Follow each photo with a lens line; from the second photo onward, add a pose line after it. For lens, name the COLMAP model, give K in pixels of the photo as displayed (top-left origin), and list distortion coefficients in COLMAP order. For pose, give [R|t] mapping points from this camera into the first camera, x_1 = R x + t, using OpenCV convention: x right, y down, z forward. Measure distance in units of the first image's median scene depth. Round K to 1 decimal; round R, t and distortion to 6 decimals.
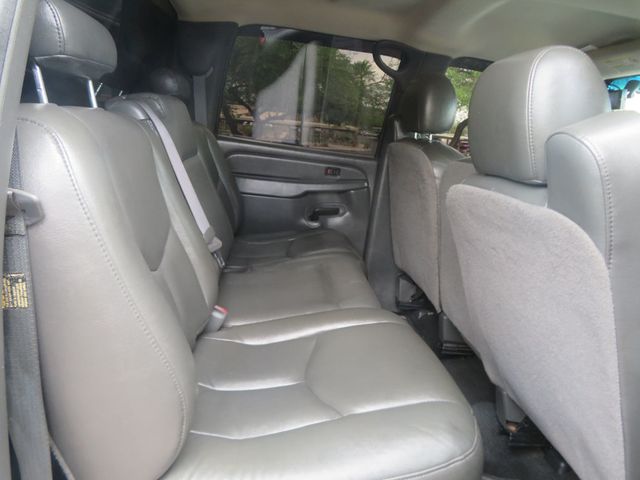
lens RADIAL K [[462.0, 0, 320.0], [0, 462.0, 240.0], [0, 0, 1]] dist [-0.007840, 0.006307]
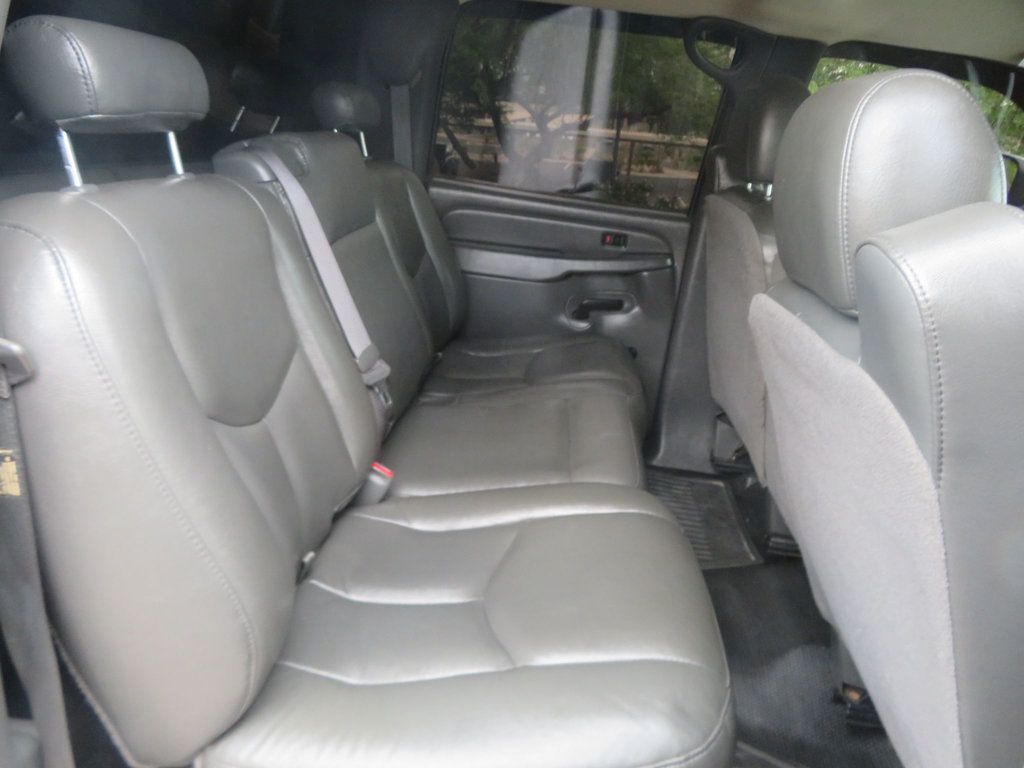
lens RADIAL K [[739.3, 0, 512.0], [0, 739.3, 384.0], [0, 0, 1]] dist [-0.007840, 0.006307]
pose [[0.983396, 0.048136, -0.174975, 0.135871], [-0.033812, 0.995897, 0.083946, -0.064833], [0.178297, -0.076635, 0.980988, 0.009348]]
